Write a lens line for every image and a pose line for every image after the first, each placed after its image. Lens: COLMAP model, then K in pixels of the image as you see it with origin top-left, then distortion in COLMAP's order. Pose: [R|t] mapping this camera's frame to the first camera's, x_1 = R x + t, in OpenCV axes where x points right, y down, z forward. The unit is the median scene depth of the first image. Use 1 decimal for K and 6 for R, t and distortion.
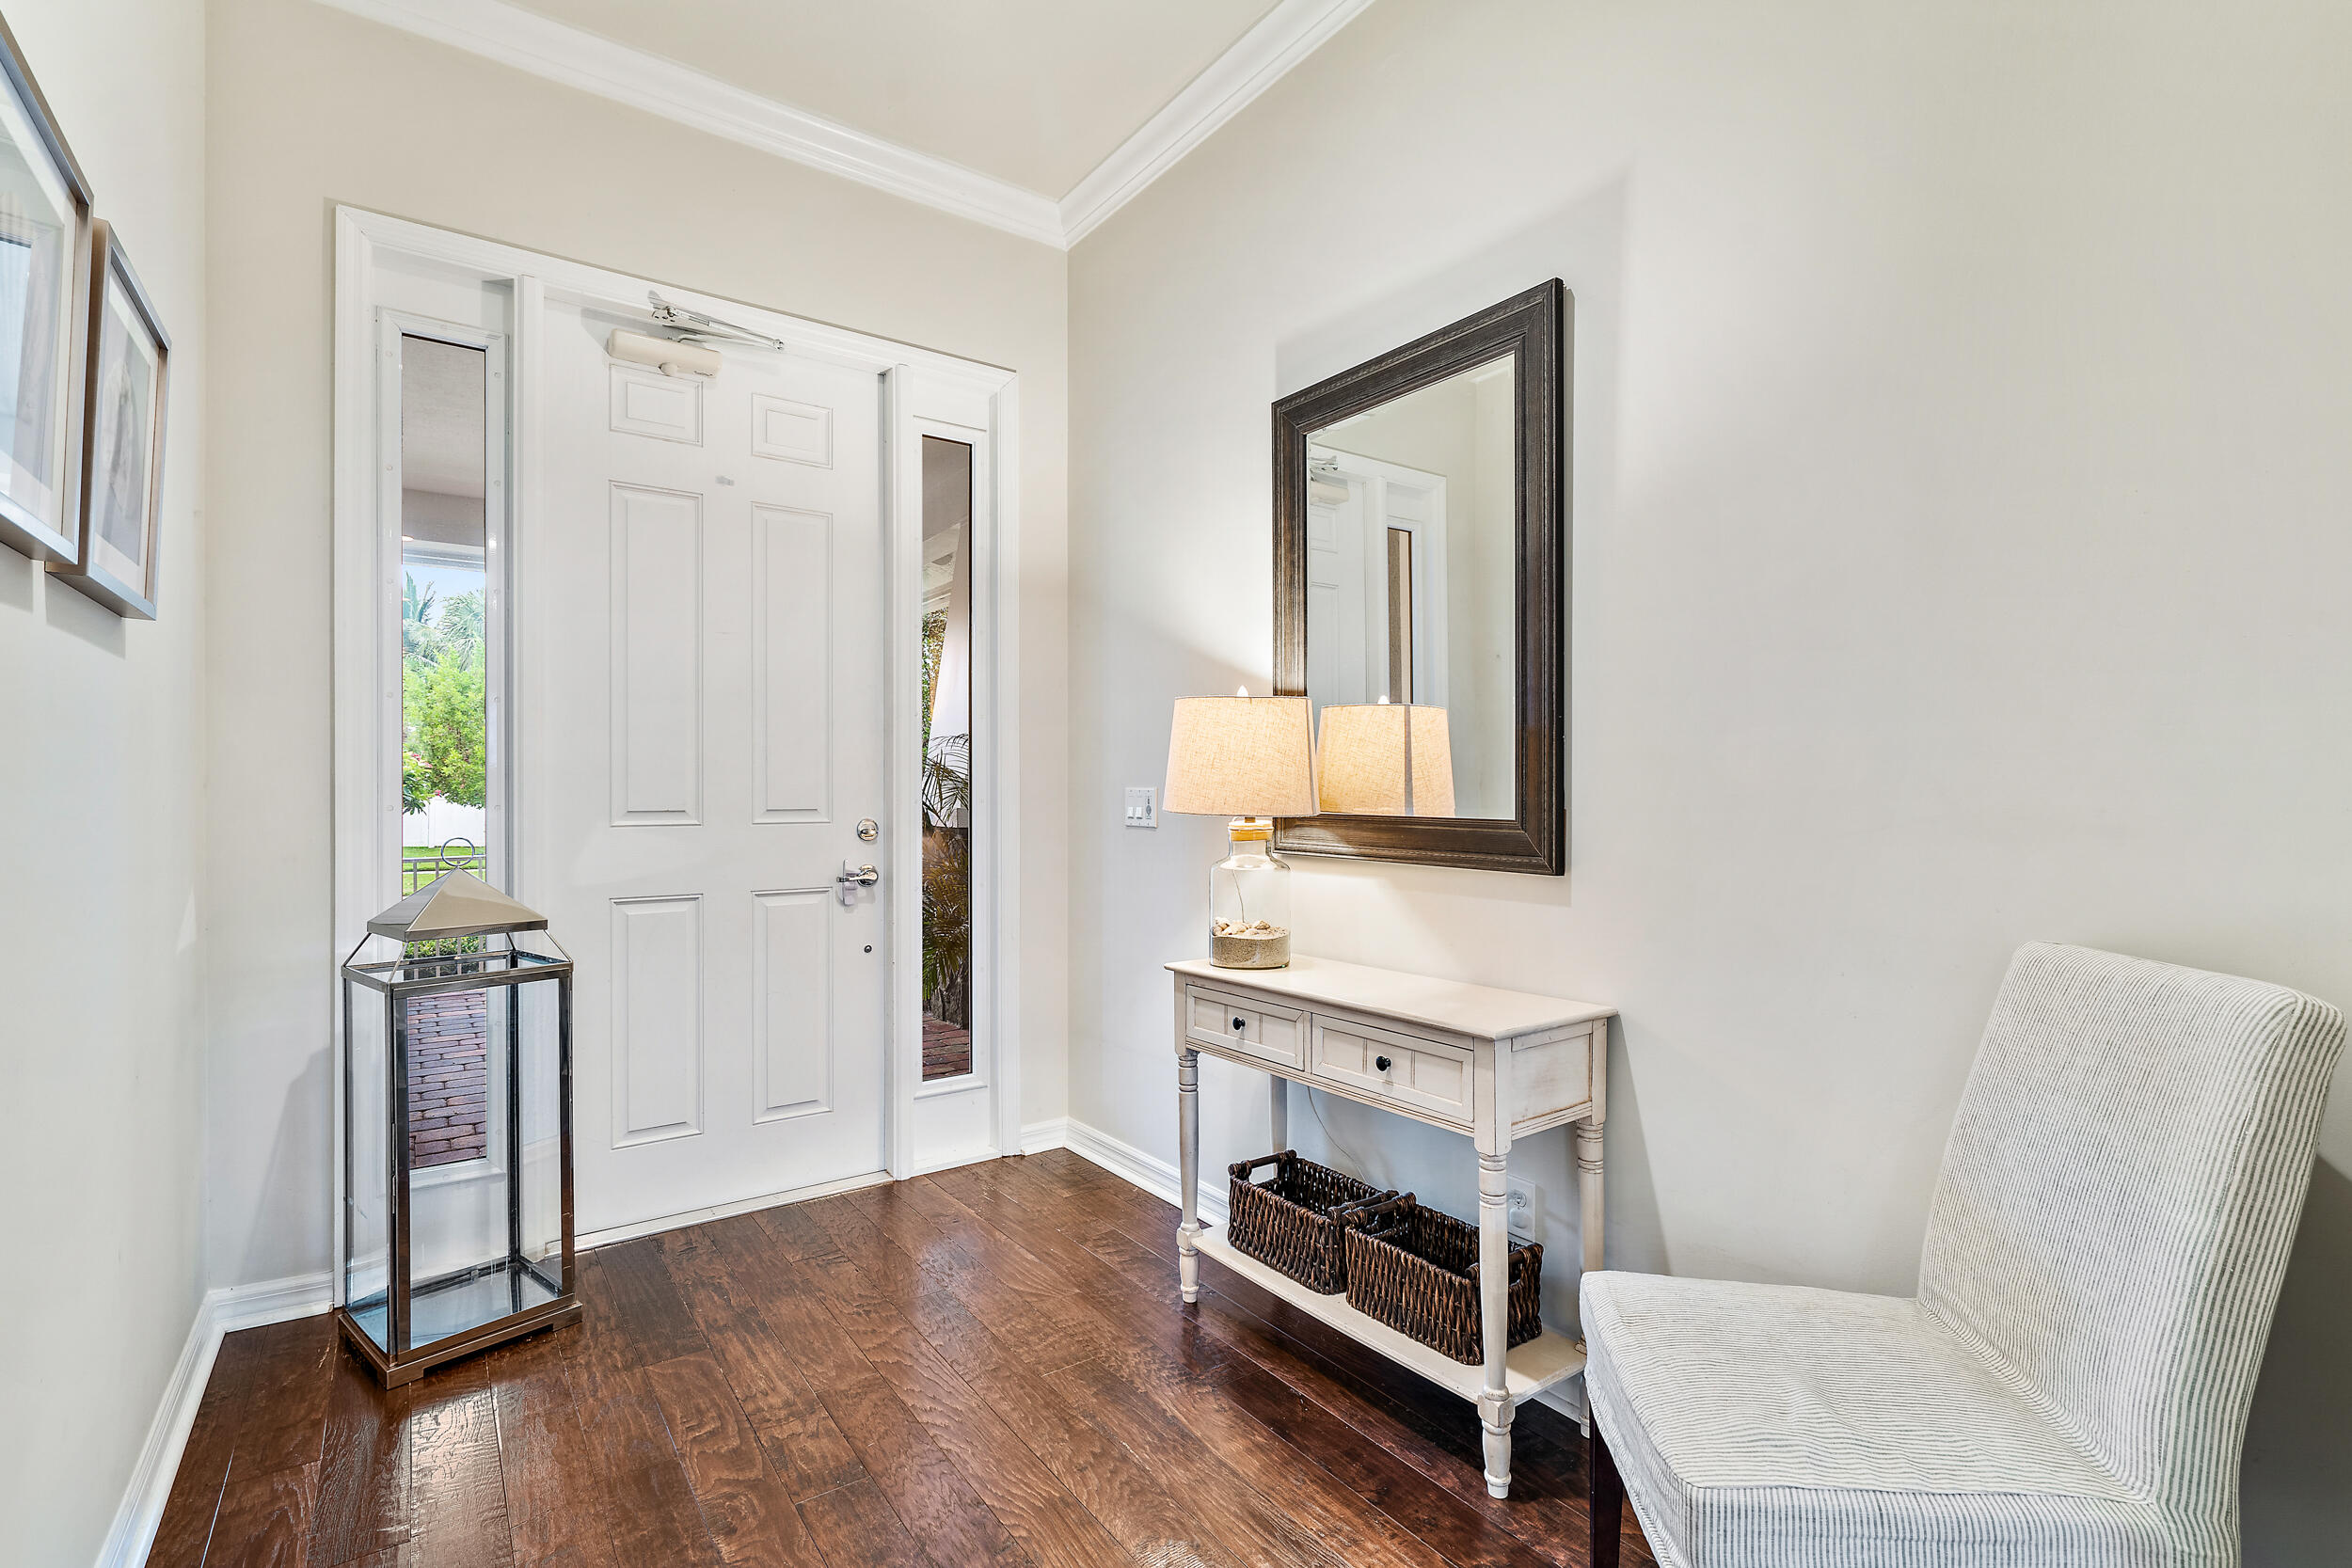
lens RADIAL K [[1061.7, 0, 1176.0], [0, 1061.7, 790.5], [0, 0, 1]] dist [-0.001194, 0.000030]
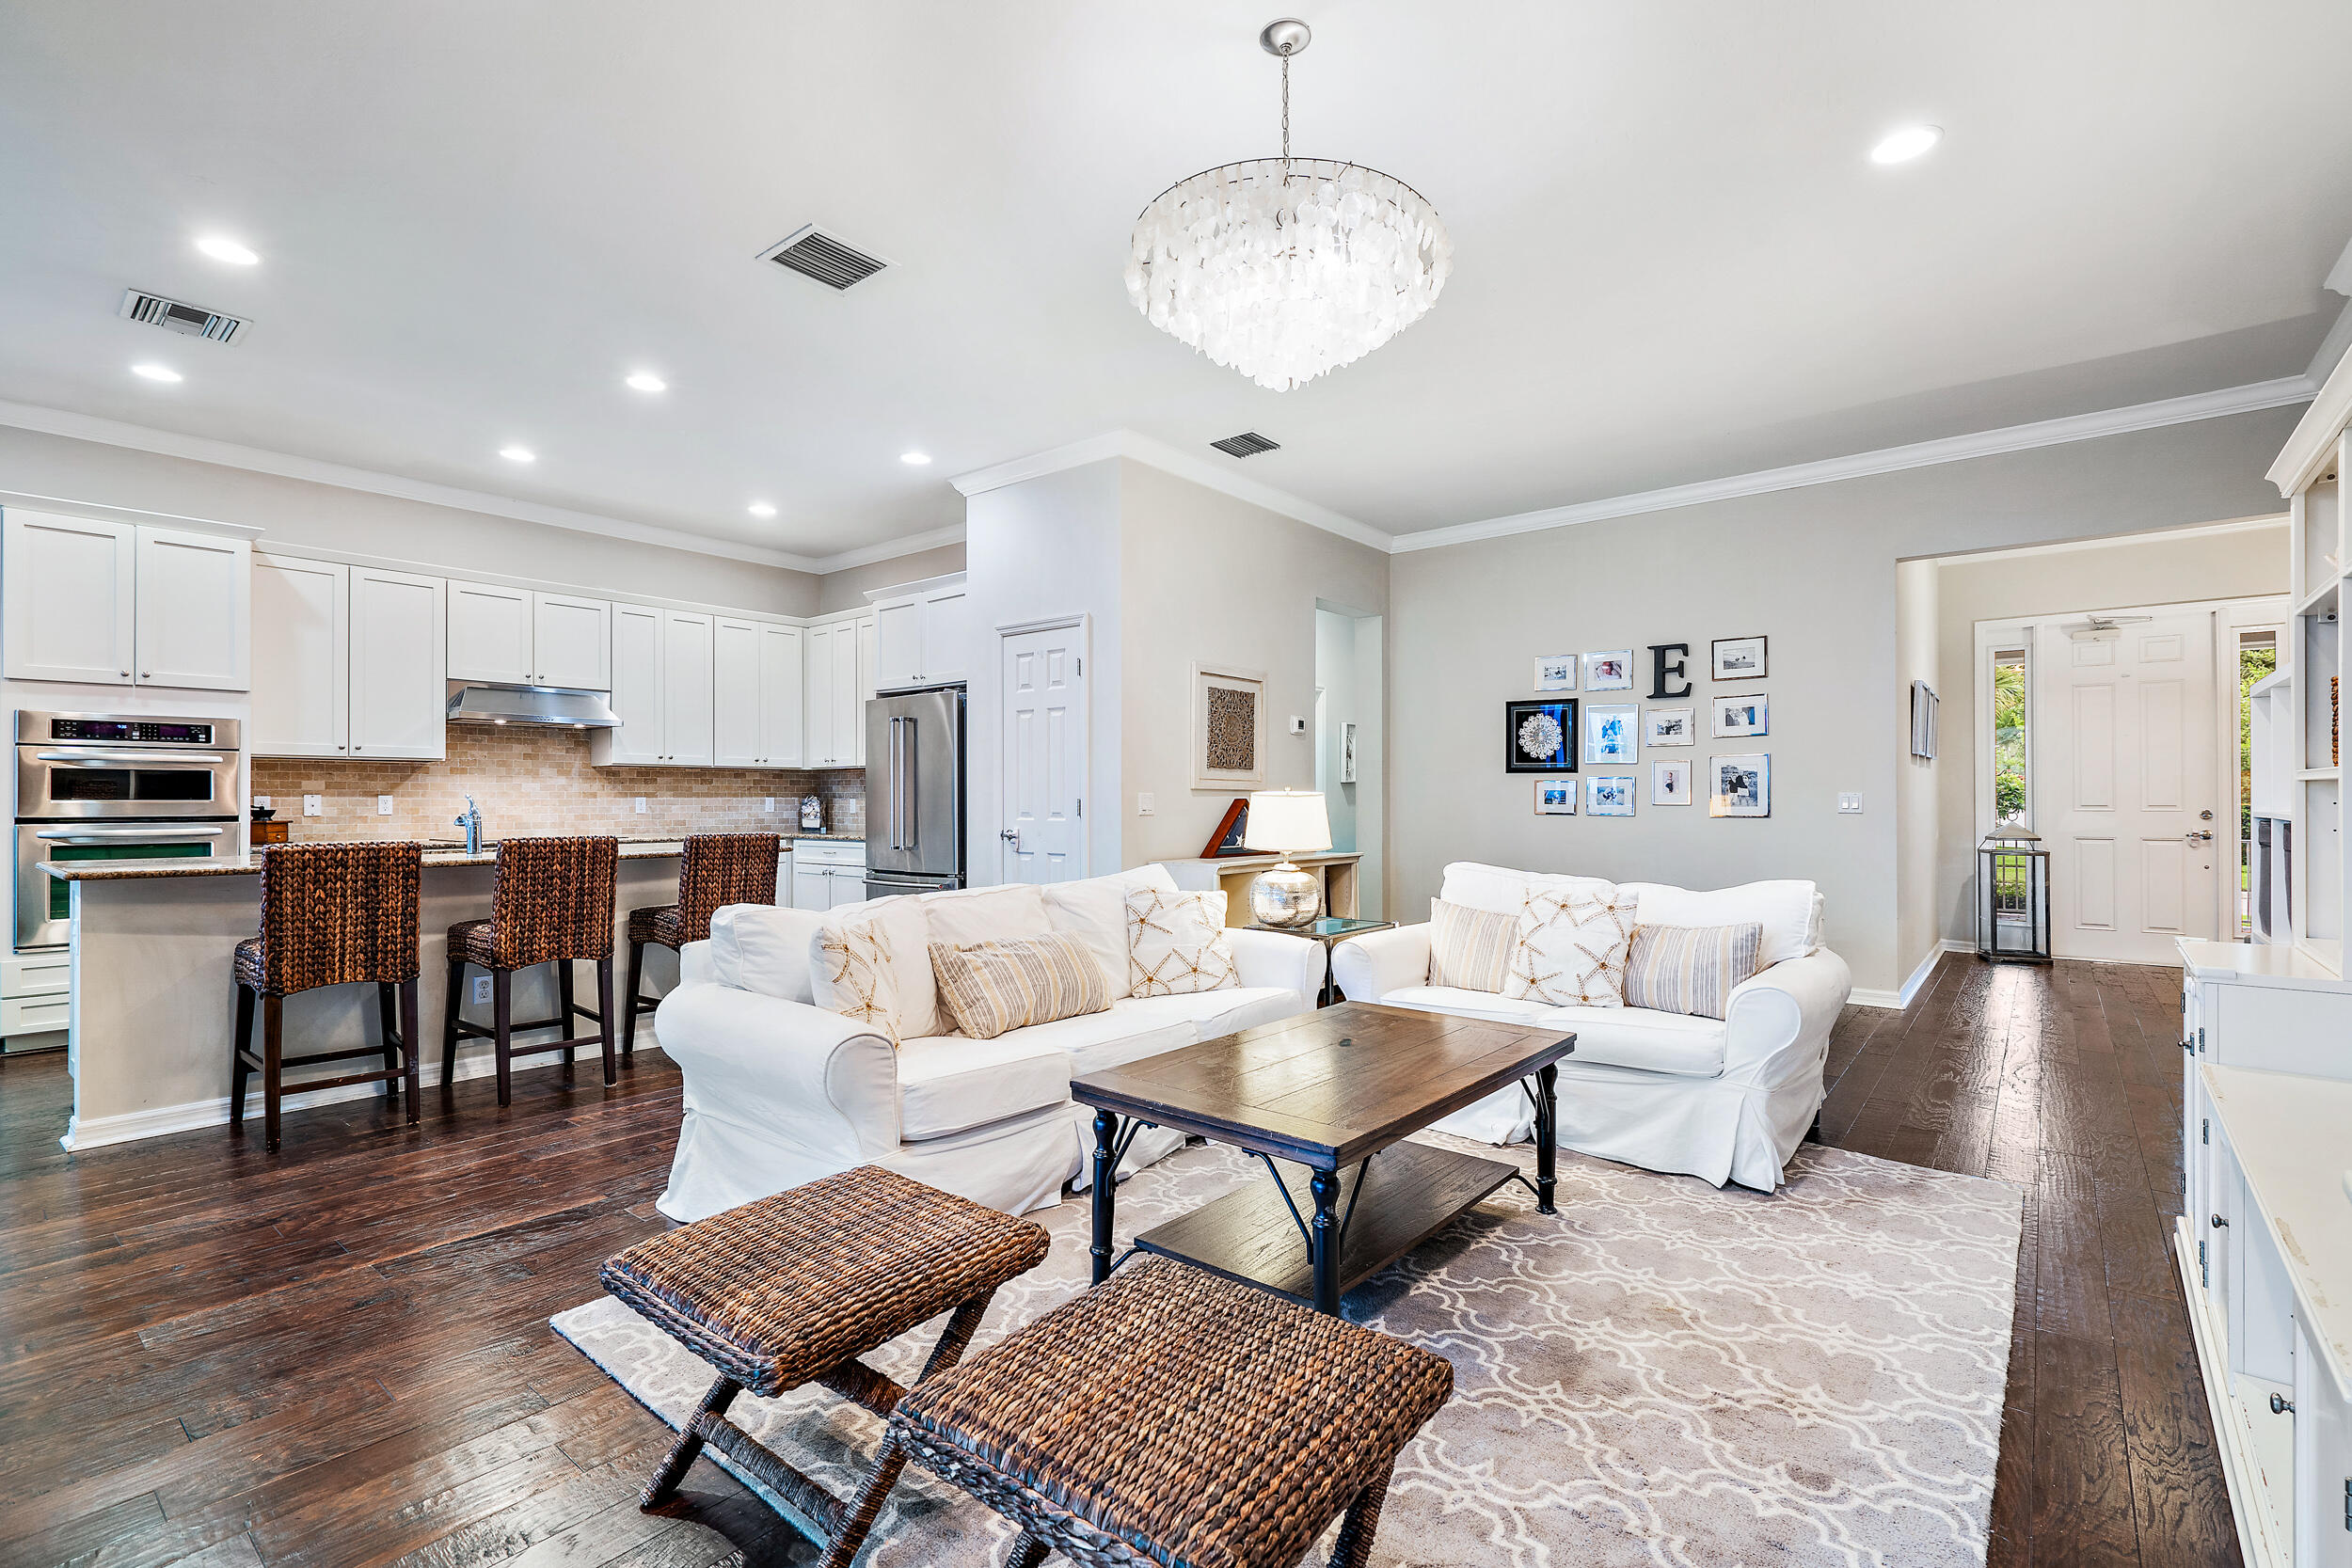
lens RADIAL K [[1061.7, 0, 1176.0], [0, 1061.7, 790.5], [0, 0, 1]] dist [-0.001194, 0.000030]
pose [[0.246973, -0.005125, -0.969009, 1.725867], [-0.000908, 0.999984, -0.005521, -0.001534], [0.969022, 0.002243, 0.246965, -2.145129]]
